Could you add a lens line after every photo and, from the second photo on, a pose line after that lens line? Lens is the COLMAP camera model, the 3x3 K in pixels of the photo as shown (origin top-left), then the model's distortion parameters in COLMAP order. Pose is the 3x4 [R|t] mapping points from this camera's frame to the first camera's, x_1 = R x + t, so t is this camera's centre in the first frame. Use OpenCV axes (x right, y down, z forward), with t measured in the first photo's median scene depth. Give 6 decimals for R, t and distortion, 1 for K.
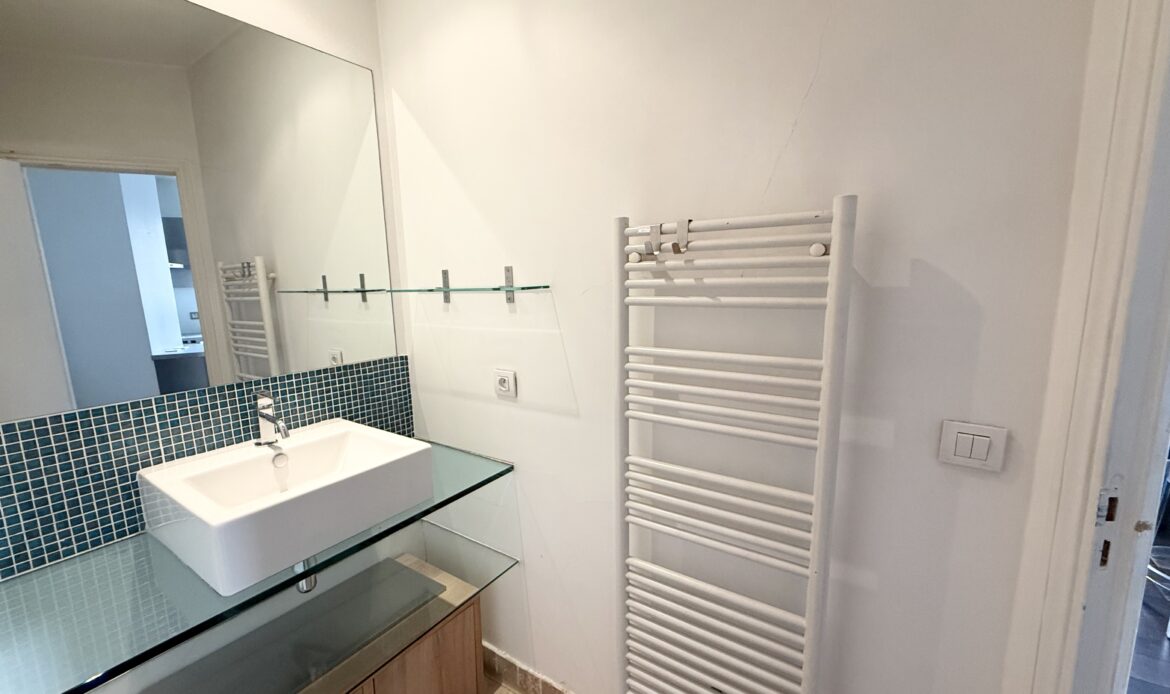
lens RADIAL K [[464.8, 0, 582.7], [0, 464.8, 349.4], [0, 0, 1]] dist [-0.003960, 0.001441]
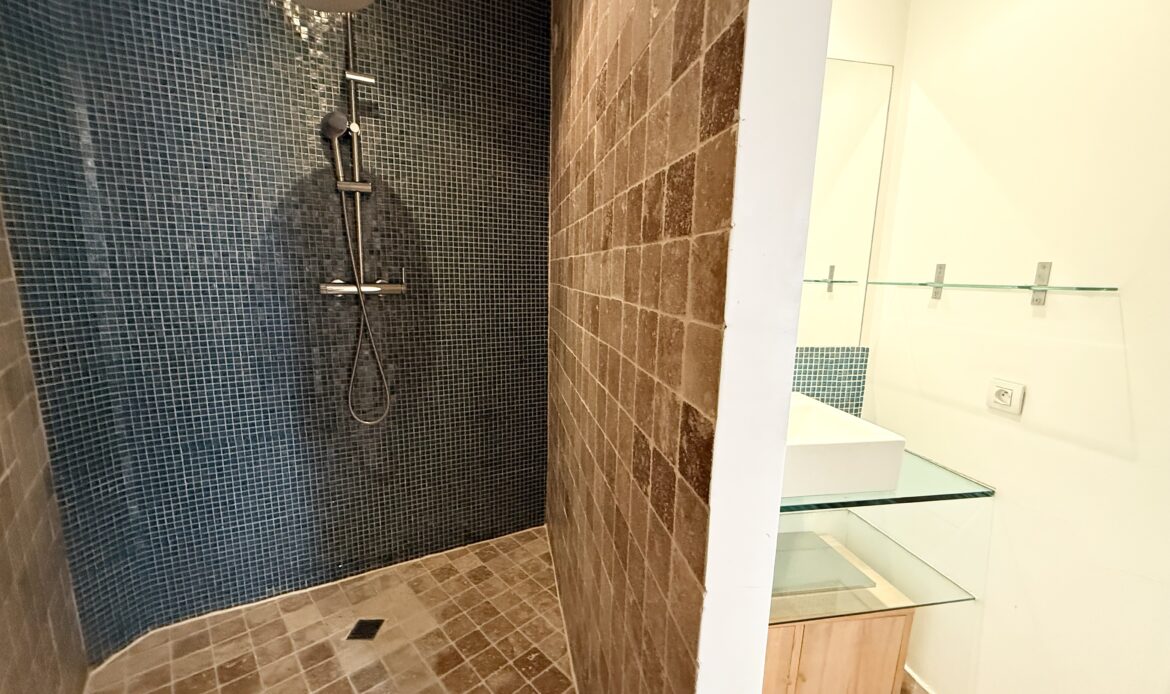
lens RADIAL K [[464.8, 0, 581.0], [0, 464.8, 350.9], [0, 0, 1]] dist [-0.003960, 0.001441]
pose [[0.696262, 0.162060, -0.699254, -0.121023], [-0.147904, 0.985665, 0.081167, 0.034460], [0.702385, 0.046909, 0.710250, -0.172190]]
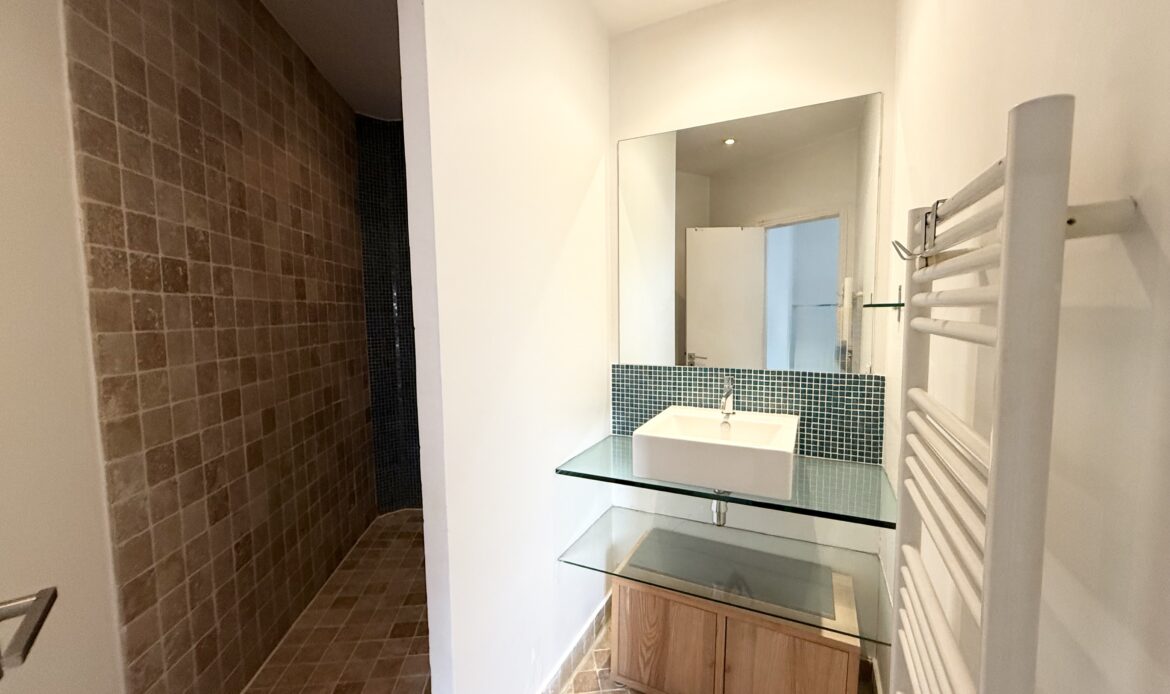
lens RADIAL K [[464.8, 0, 578.7], [0, 464.8, 348.2], [0, 0, 1]] dist [-0.003960, 0.001441]
pose [[0.128110, 0.102008, -0.986500, 0.527547], [-0.141816, 0.986358, 0.083577, -0.038457], [0.981568, 0.129195, 0.140829, 0.277961]]
